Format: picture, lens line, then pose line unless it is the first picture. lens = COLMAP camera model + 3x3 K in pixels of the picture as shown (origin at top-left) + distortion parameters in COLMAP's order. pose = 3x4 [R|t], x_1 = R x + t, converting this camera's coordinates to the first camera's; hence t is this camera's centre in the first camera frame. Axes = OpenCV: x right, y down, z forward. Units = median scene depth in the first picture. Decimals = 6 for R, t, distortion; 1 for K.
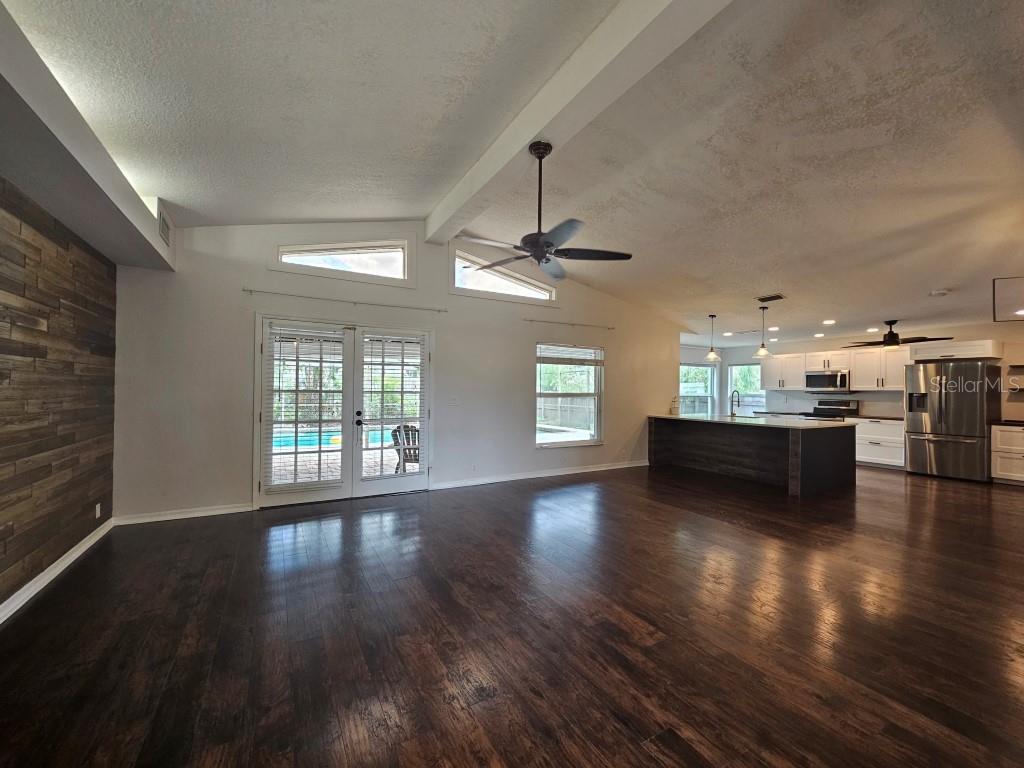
lens RADIAL K [[417.4, 0, 516.0], [0, 417.4, 386.1], [0, 0, 1]] dist [-0.001254, 0.000483]
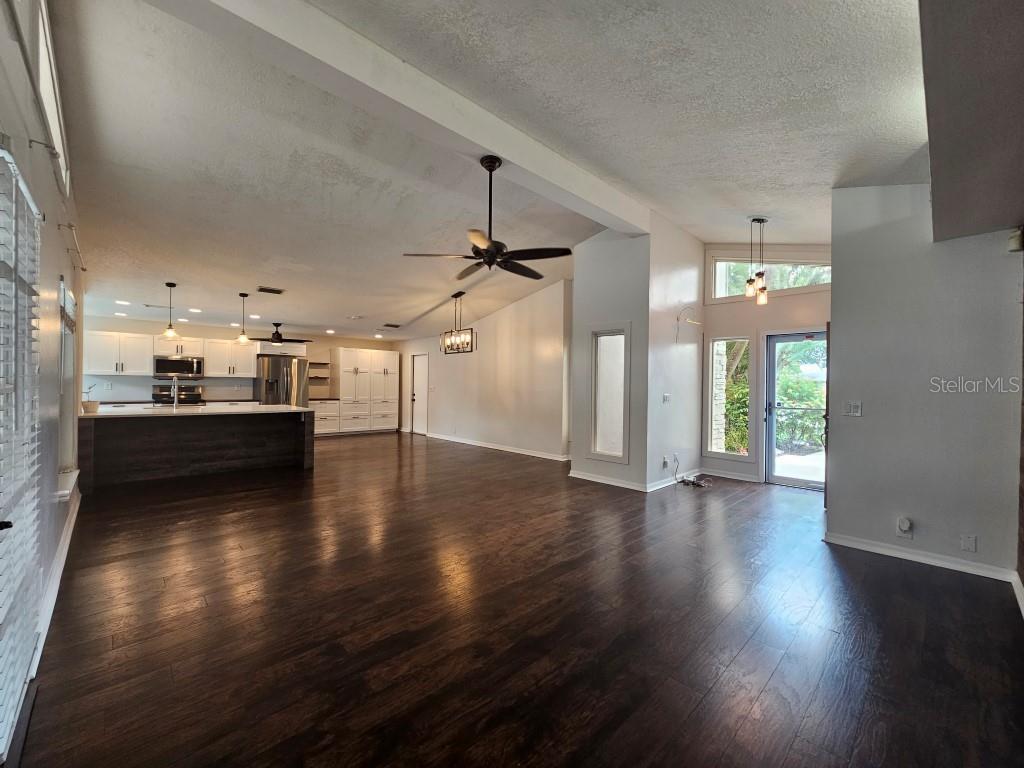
lens RADIAL K [[417.4, 0, 516.2], [0, 417.4, 386.0], [0, 0, 1]] dist [-0.001254, 0.000483]
pose [[-0.241278, -0.018272, 0.970284, -0.468331], [-0.027011, 0.999562, 0.012106, -0.000342], [-0.970080, -0.023288, -0.241666, 0.542952]]
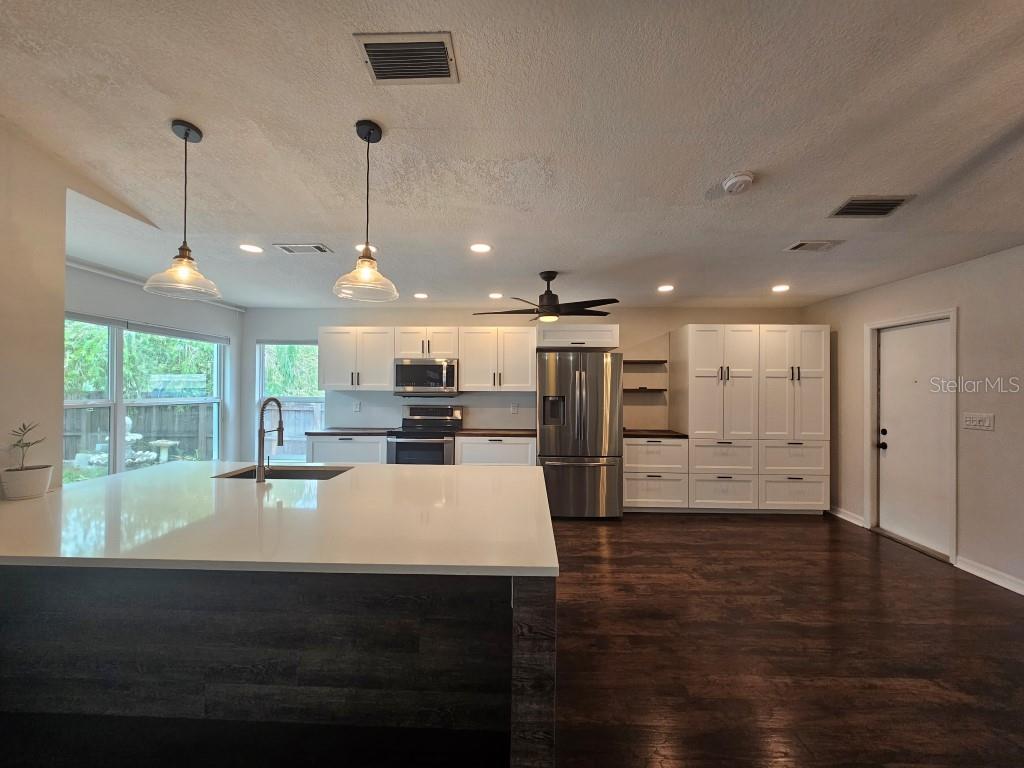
lens RADIAL K [[417.4, 0, 514.6], [0, 417.4, 387.4], [0, 0, 1]] dist [-0.001254, 0.000483]
pose [[0.525323, -0.005121, 0.850887, 0.349019], [-0.009383, 0.999886, 0.011811, -0.003999], [-0.850851, -0.014189, 0.525216, 0.669959]]
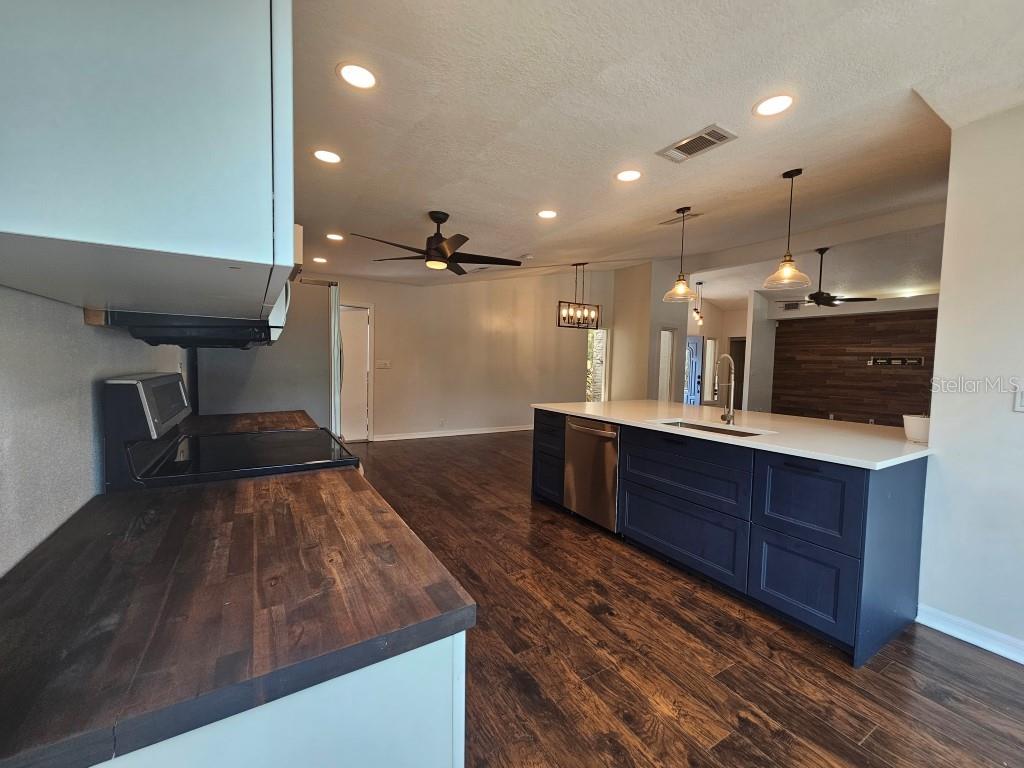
lens RADIAL K [[417.4, 0, 490.0], [0, 417.4, 381.5], [0, 0, 1]] dist [-0.001254, 0.000483]
pose [[-0.999146, -0.036889, 0.018602, 0.757715], [-0.036165, 0.998628, 0.037880, 0.027006], [-0.019974, 0.037175, -0.999109, 1.392872]]
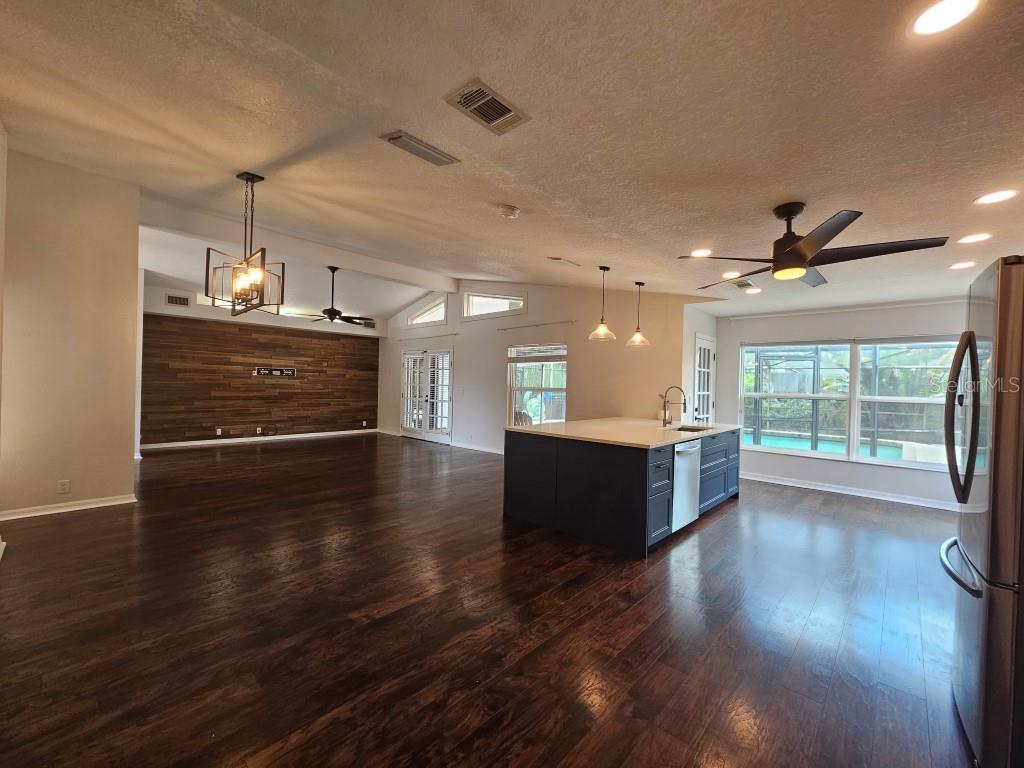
lens RADIAL K [[417.4, 0, 515.6], [0, 417.4, 379.9], [0, 0, 1]] dist [-0.001254, 0.000483]
pose [[0.293252, -0.014220, -0.955929, 1.080708], [-0.009988, 0.999789, -0.017936, 0.014701], [0.955983, 0.014807, 0.293048, 0.583761]]
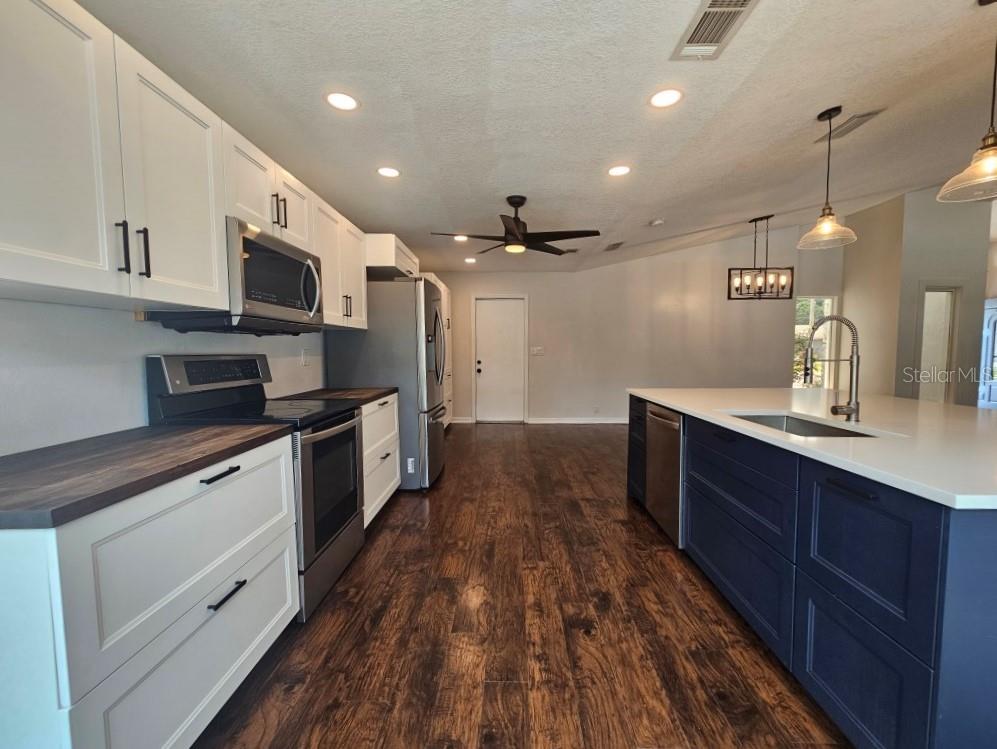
lens RADIAL K [[406.4, 0, 493.6], [0, 406.4, 372.8], [0, 0, 1]] dist [-0.001254, 0.000483]
pose [[-0.839053, -0.039281, 0.542630, 0.578067], [-0.011672, 0.998460, 0.054230, 0.033324], [-0.543924, 0.039168, -0.838220, 1.323229]]
